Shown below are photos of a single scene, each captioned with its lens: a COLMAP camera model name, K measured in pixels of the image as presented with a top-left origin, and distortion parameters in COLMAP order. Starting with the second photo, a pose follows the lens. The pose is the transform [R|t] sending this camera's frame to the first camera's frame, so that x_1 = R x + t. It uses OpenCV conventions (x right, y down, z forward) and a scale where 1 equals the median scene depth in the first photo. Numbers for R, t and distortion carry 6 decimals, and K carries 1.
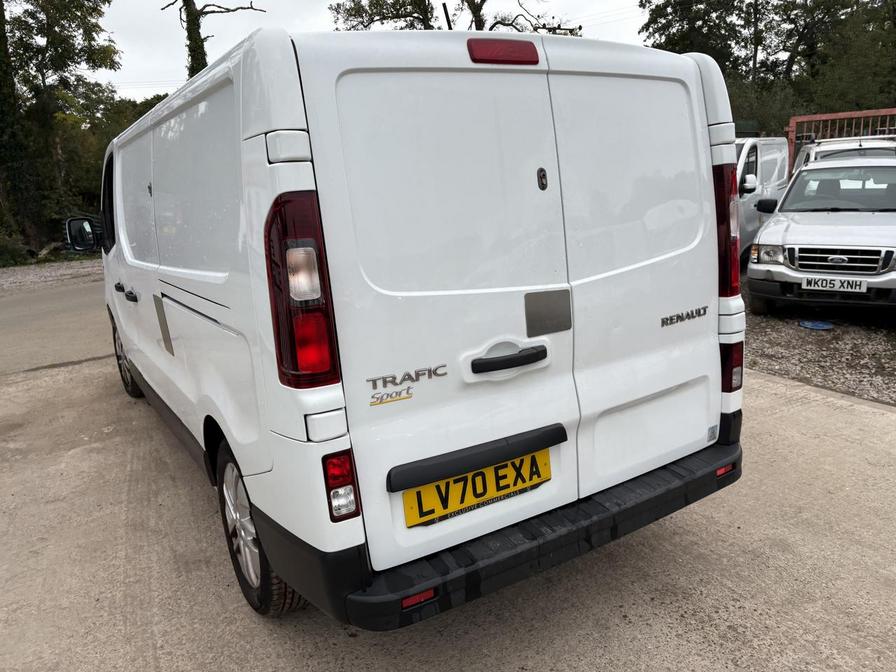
lens RADIAL K [[678.3, 0, 471.5], [0, 678.3, 337.0], [0, 0, 1]] dist [0.066300, -0.077782]
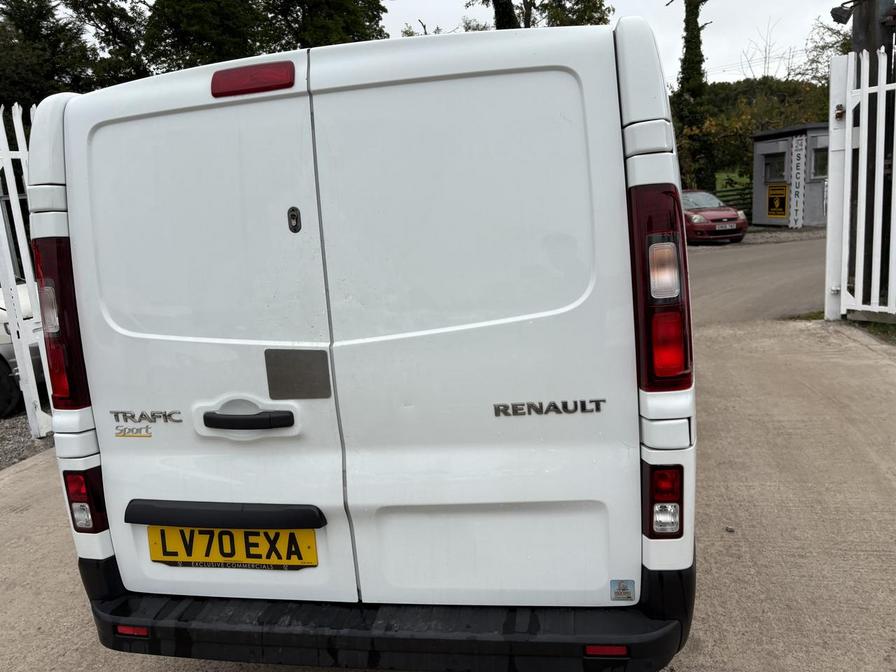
lens RADIAL K [[665.6, 0, 449.6], [0, 665.6, 326.4], [0, 0, 1]] dist [0.058000, -0.068880]
pose [[0.725118, 0.120289, -0.678037, 0.813902], [-0.111716, 0.992130, 0.056538, -0.164857], [0.679502, 0.034751, 0.732850, 0.511411]]
